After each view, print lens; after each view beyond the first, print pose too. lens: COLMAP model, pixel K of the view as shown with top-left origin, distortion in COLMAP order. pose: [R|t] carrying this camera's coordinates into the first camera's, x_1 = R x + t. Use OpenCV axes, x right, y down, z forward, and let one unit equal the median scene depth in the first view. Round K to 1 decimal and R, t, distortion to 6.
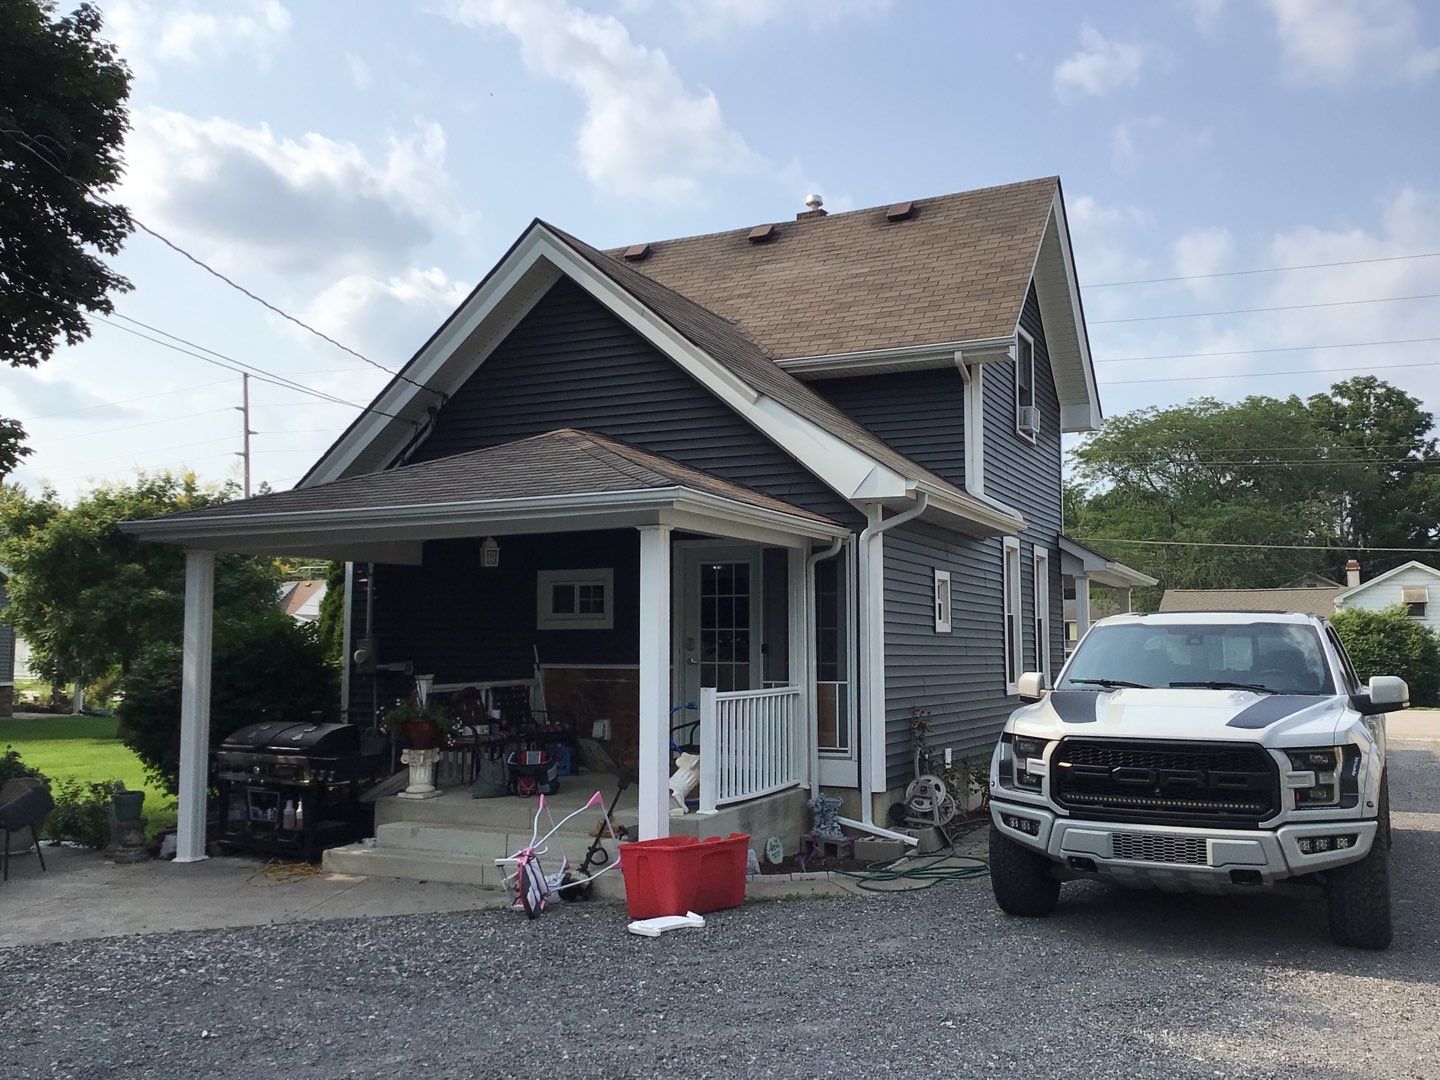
lens RADIAL K [[1288.1, 0, 620.3], [0, 1288.1, 555.5], [0, 0, 1]] dist [0.071200, -0.091426]
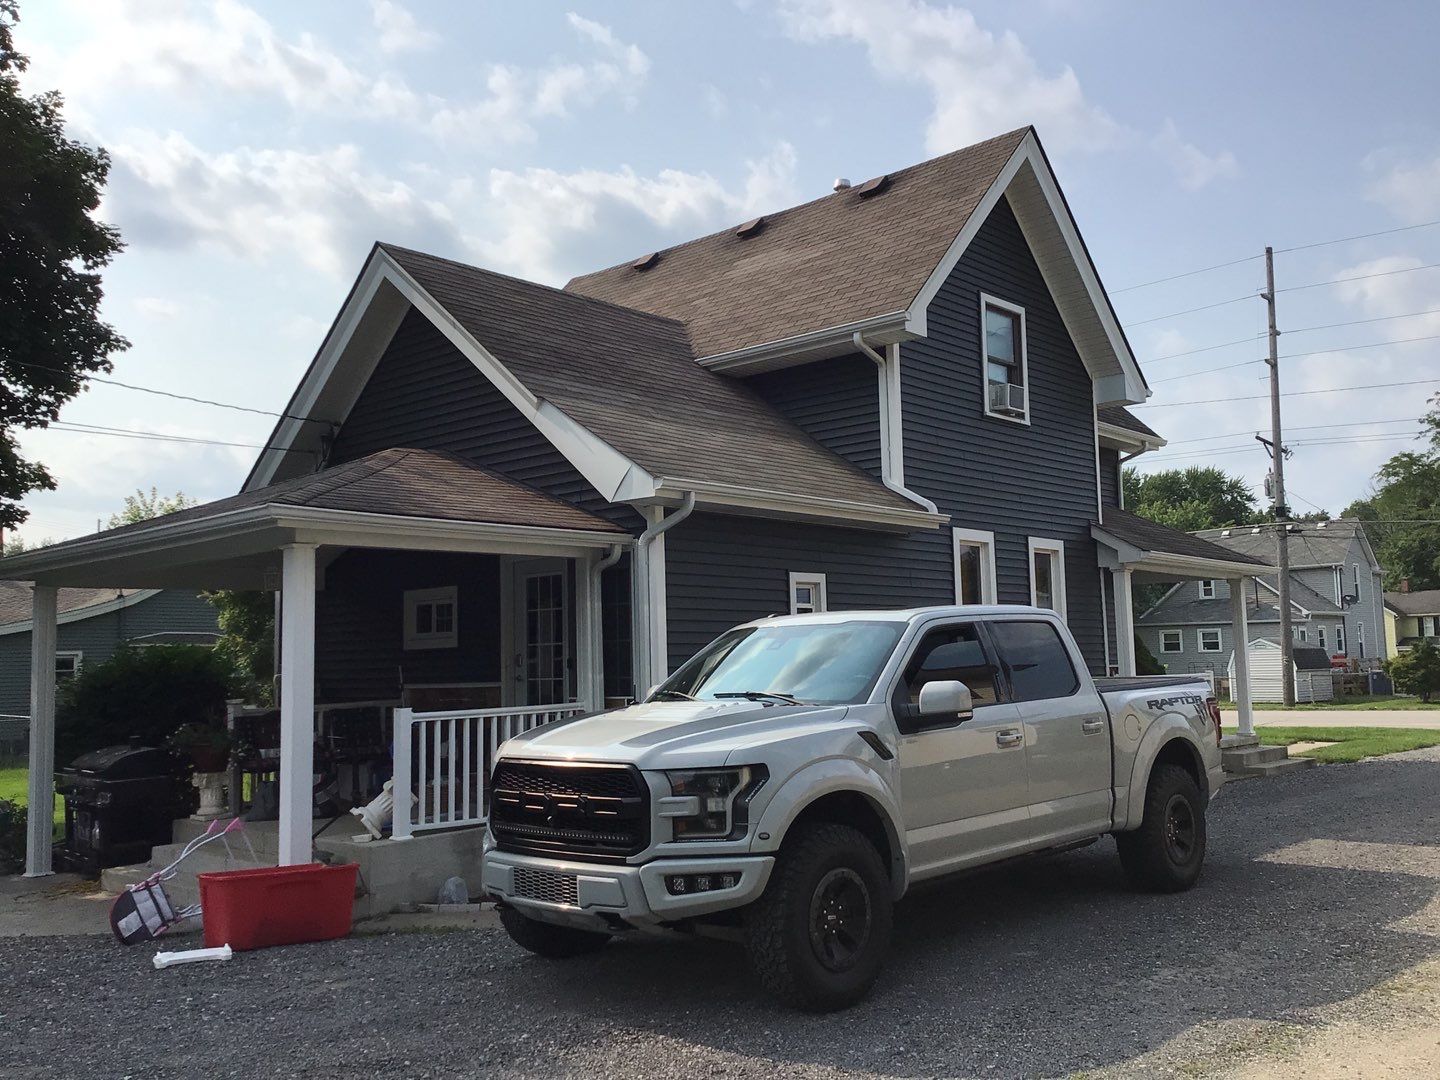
lens RADIAL K [[1288.1, 0, 723.4], [0, 1288.1, 542.3], [0, 0, 1]] dist [0.071200, -0.091426]
pose [[0.959232, -0.050123, -0.278138, 0.398187], [0.044973, 0.998679, -0.024870, 0.008923], [0.279017, 0.011347, 0.960219, 0.091827]]
